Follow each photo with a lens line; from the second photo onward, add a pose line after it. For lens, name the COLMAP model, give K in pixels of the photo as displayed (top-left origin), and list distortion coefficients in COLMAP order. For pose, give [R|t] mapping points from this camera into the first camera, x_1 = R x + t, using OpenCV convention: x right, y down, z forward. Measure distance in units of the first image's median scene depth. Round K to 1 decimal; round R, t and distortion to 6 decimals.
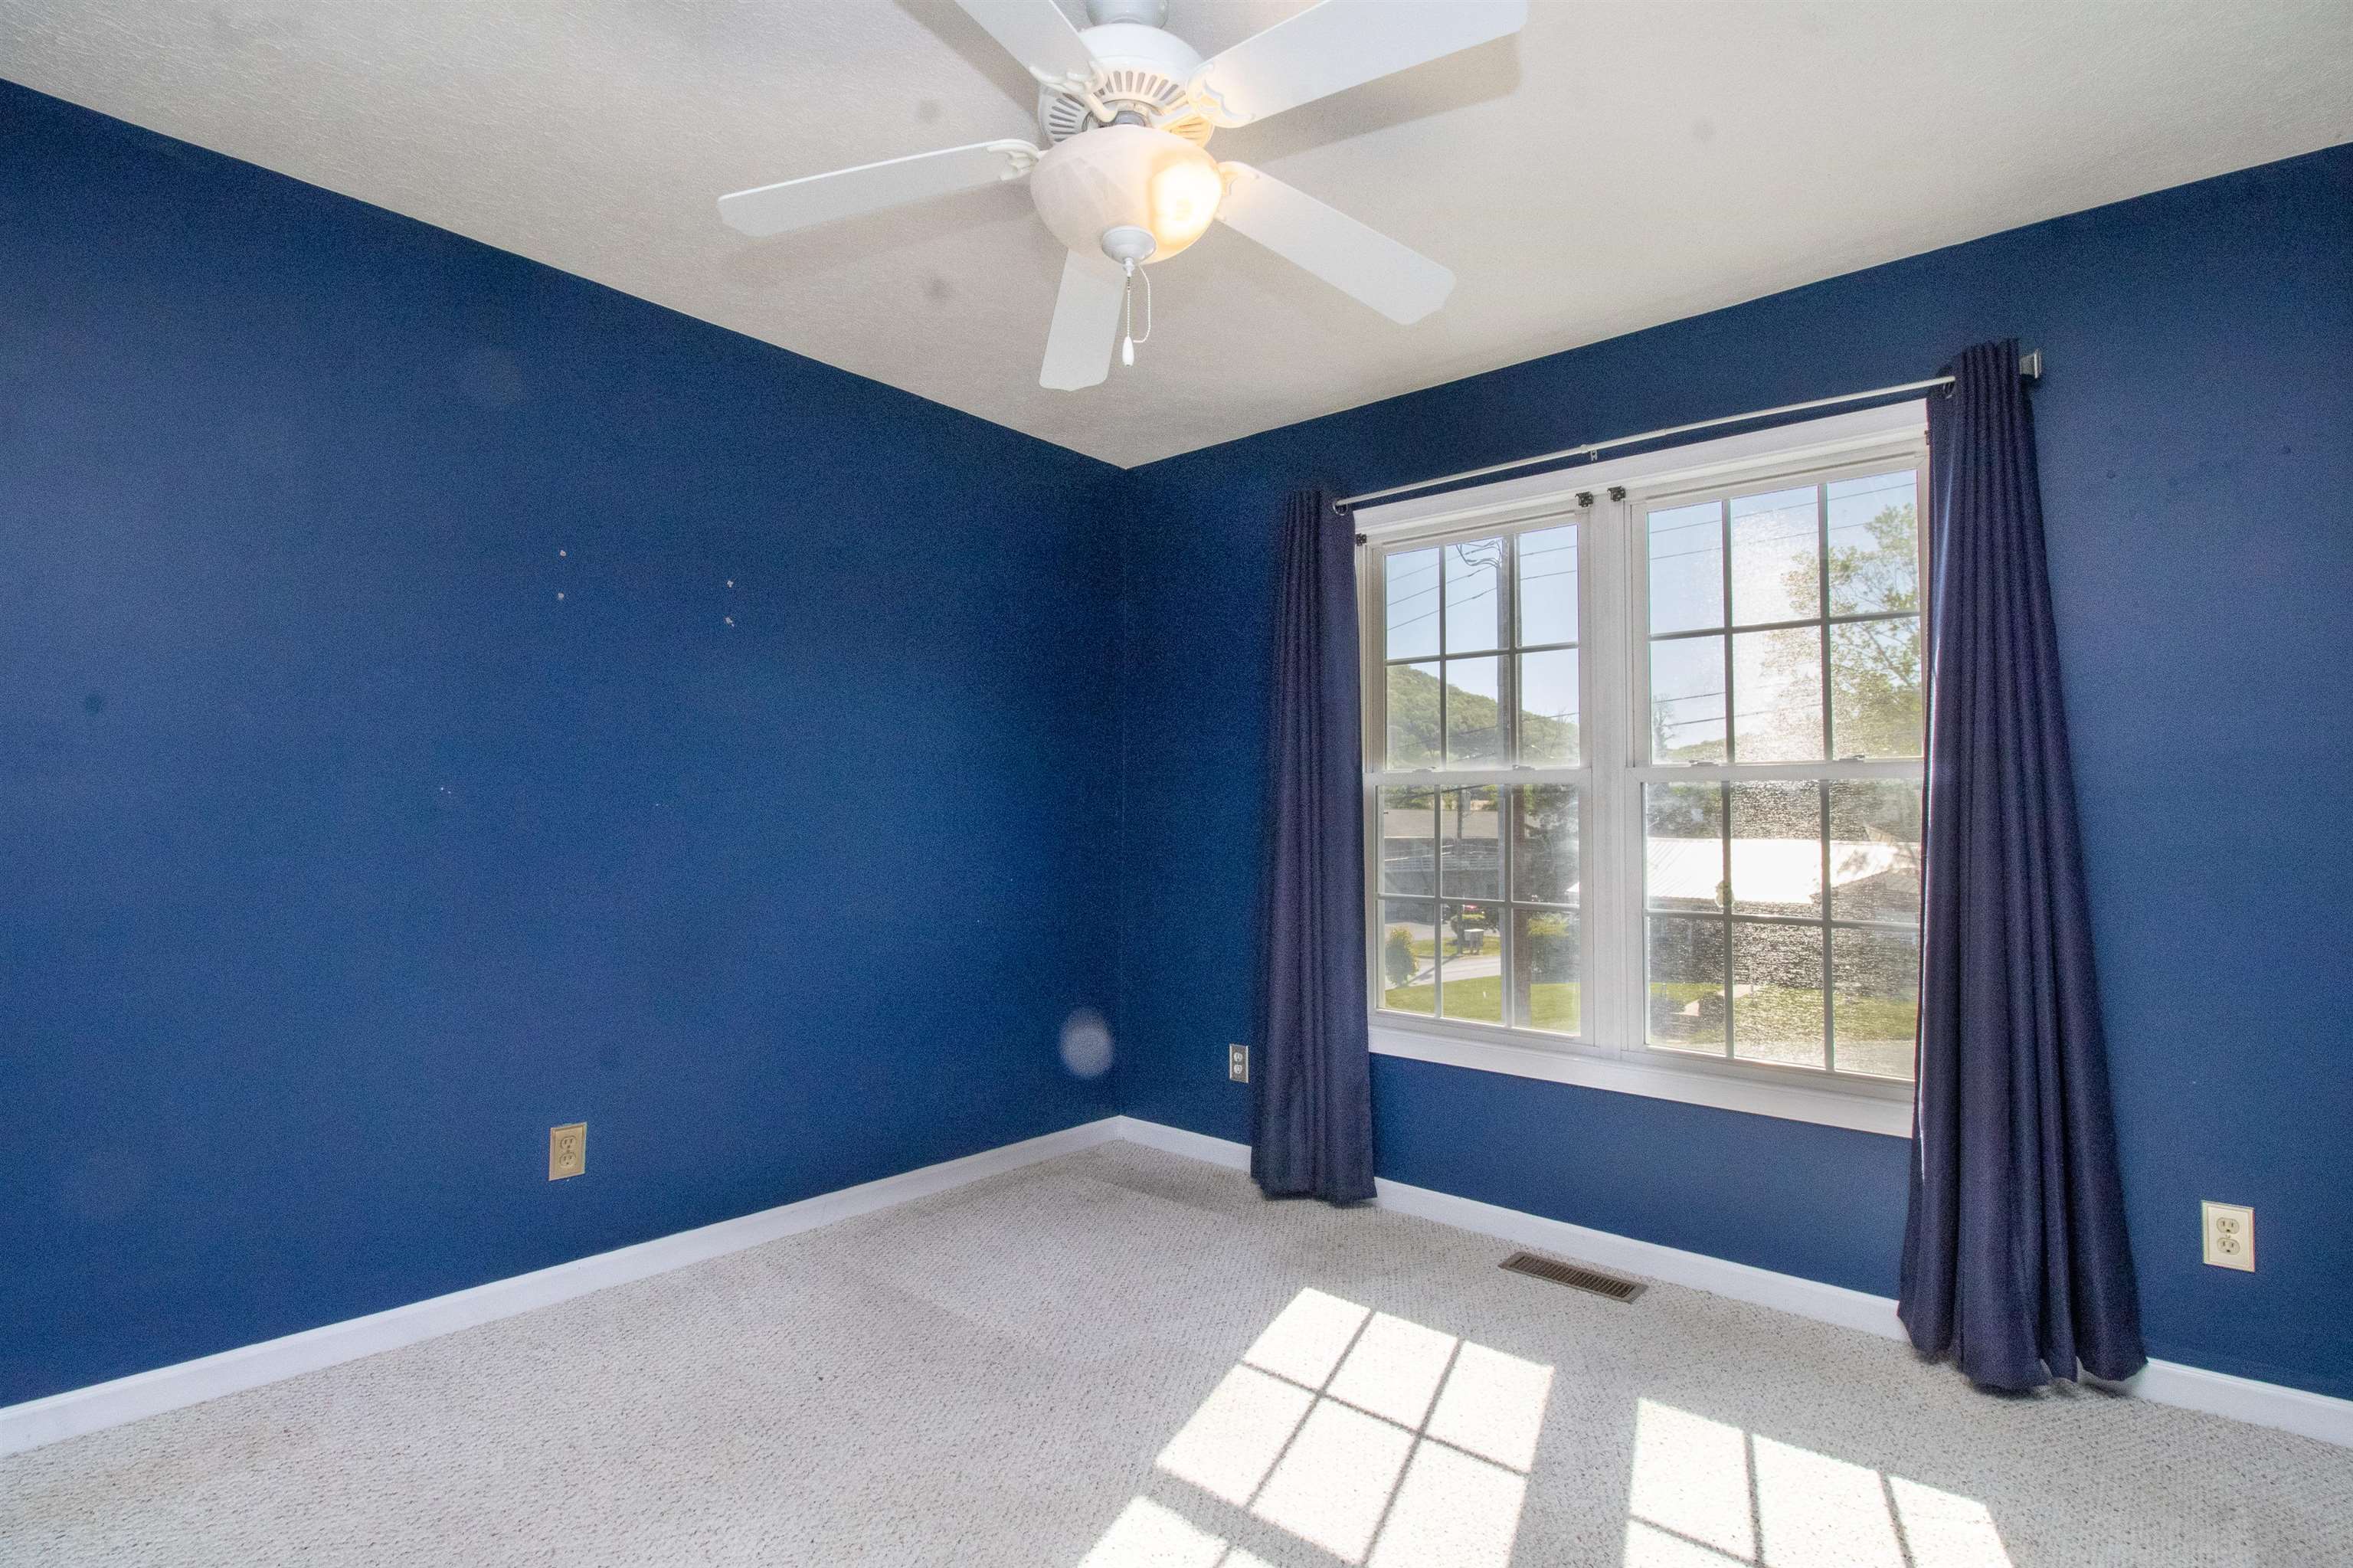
lens RADIAL K [[1099.9, 0, 1176.5], [0, 1099.9, 784.0], [0, 0, 1]] dist [-0.000732, -0.014693]
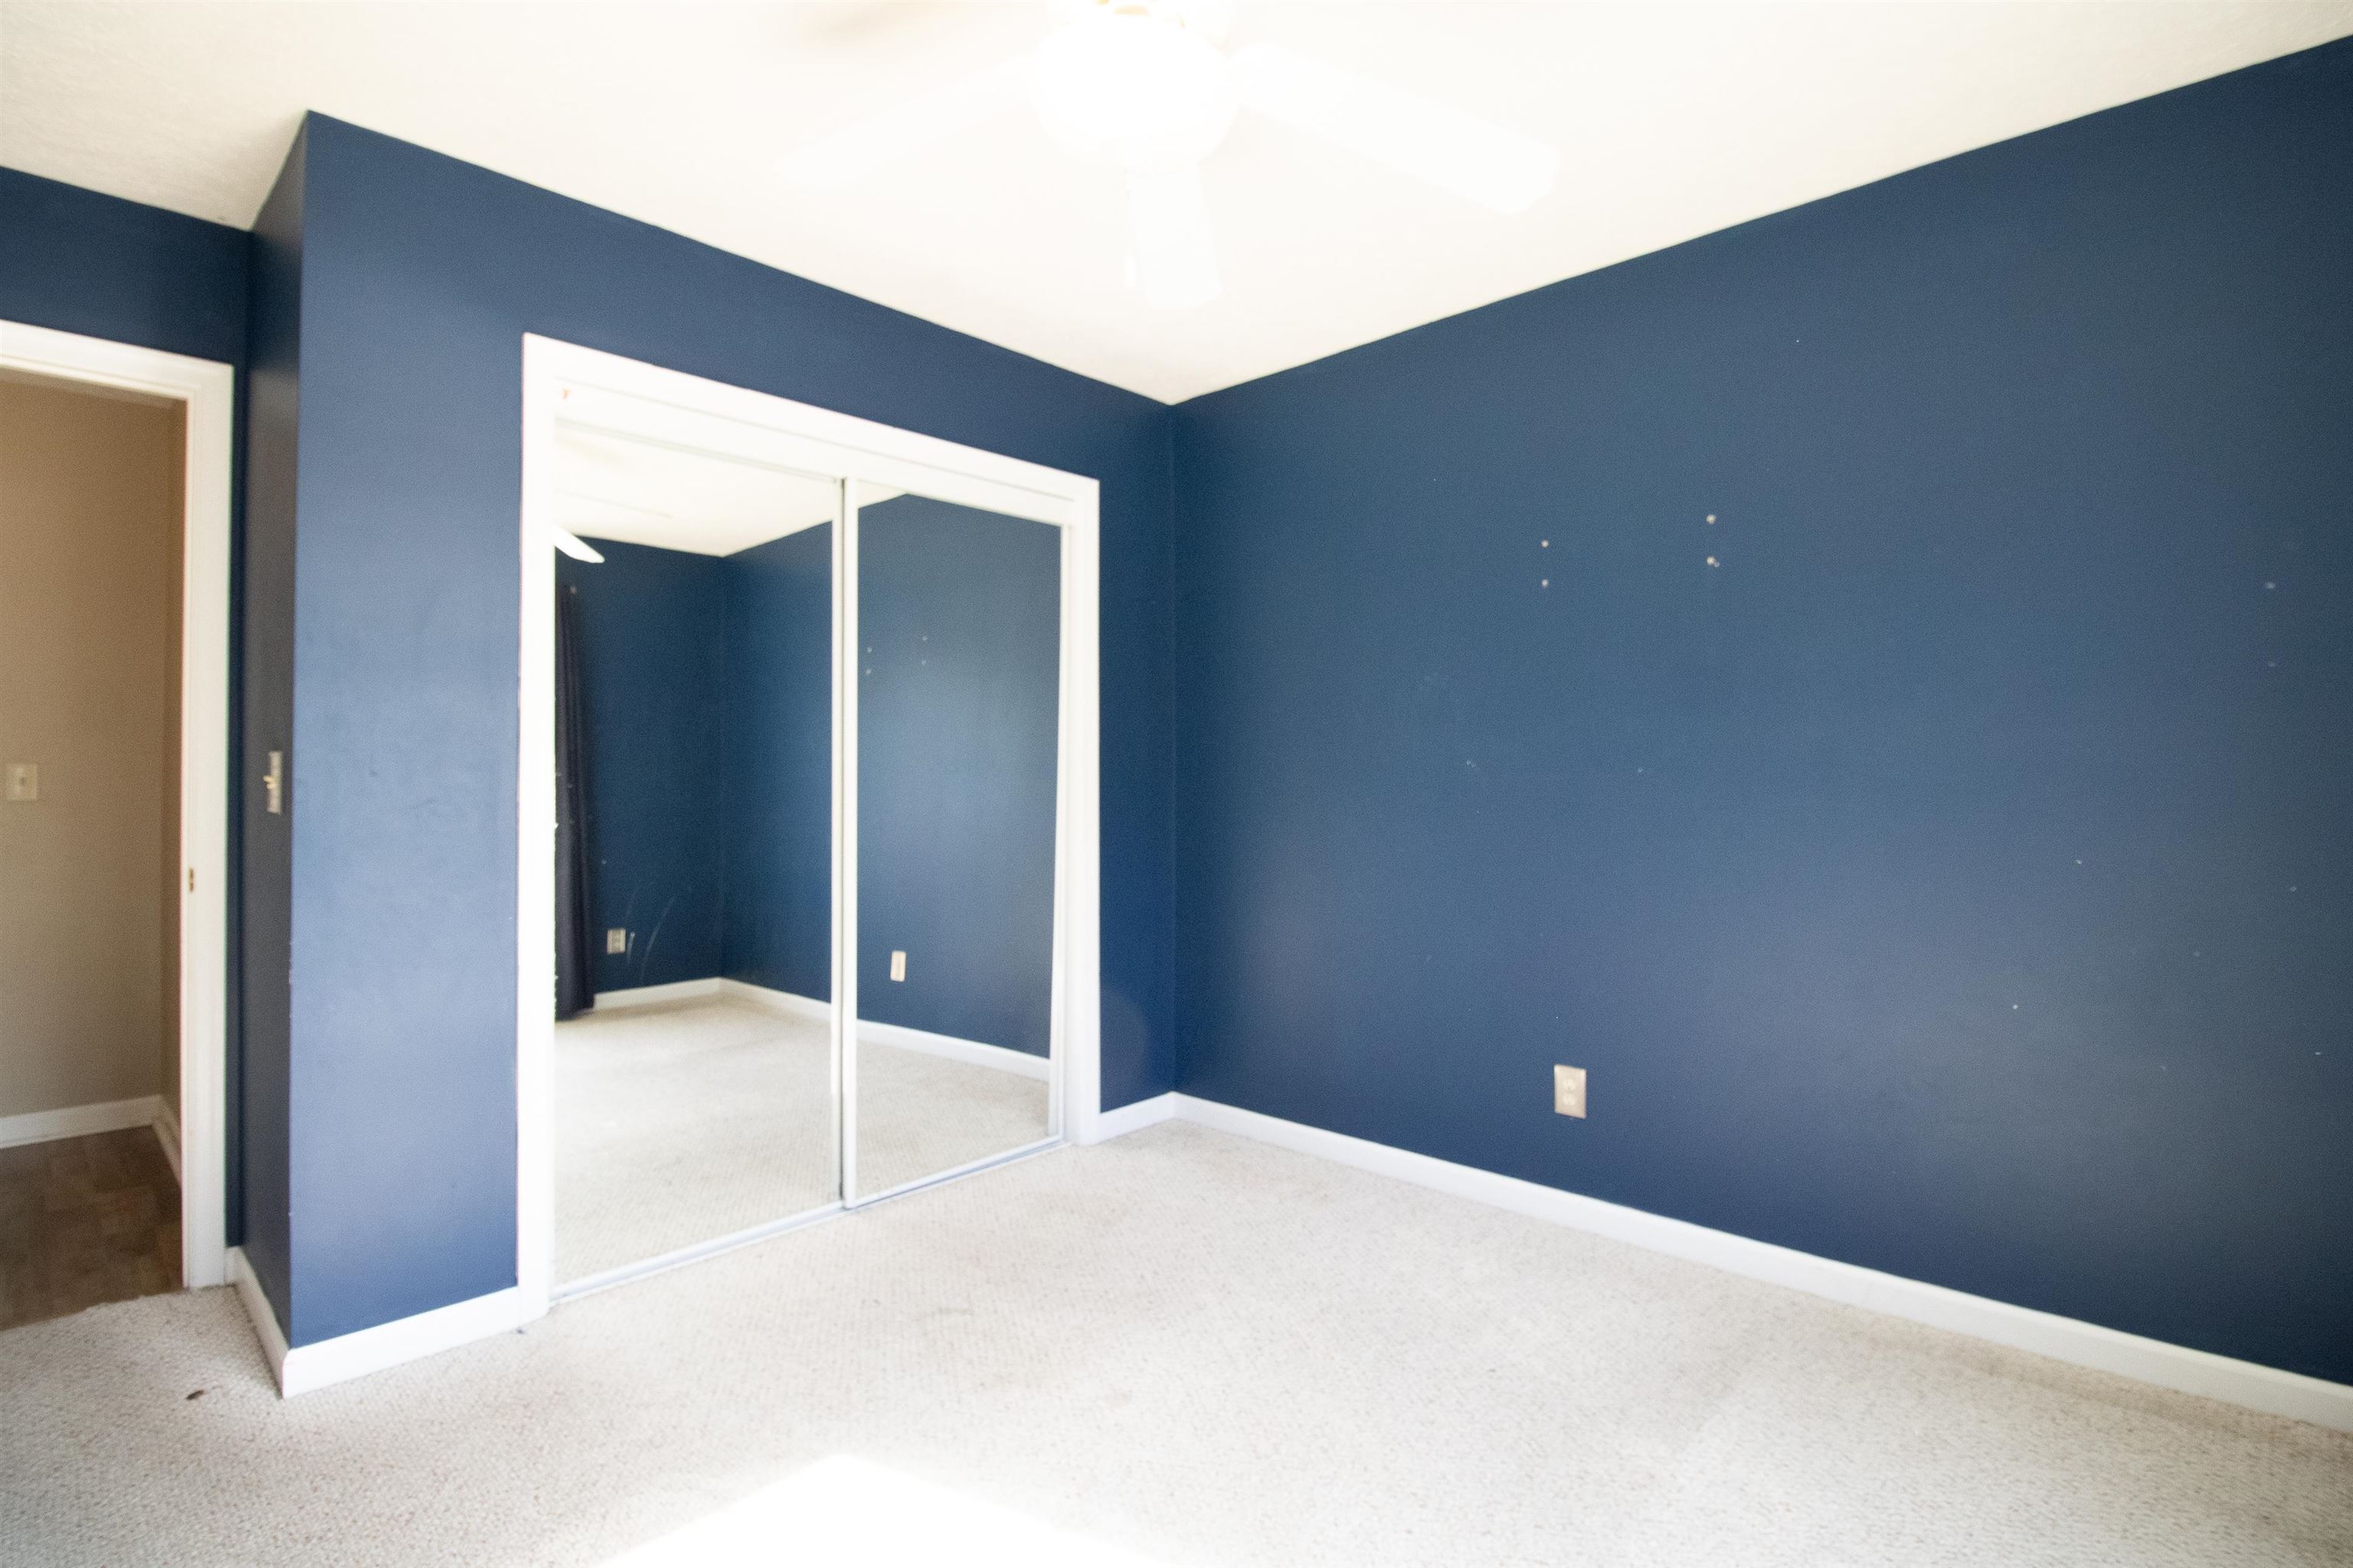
lens RADIAL K [[1126.2, 0, 1182.9], [0, 1126.2, 768.9], [0, 0, 1]] dist [0.002464, -0.015054]
pose [[-0.037352, -0.025136, -0.998986, 0.607590], [0.040487, 0.998825, -0.026646, 0.031907], [0.998482, -0.041442, -0.036290, 0.701363]]
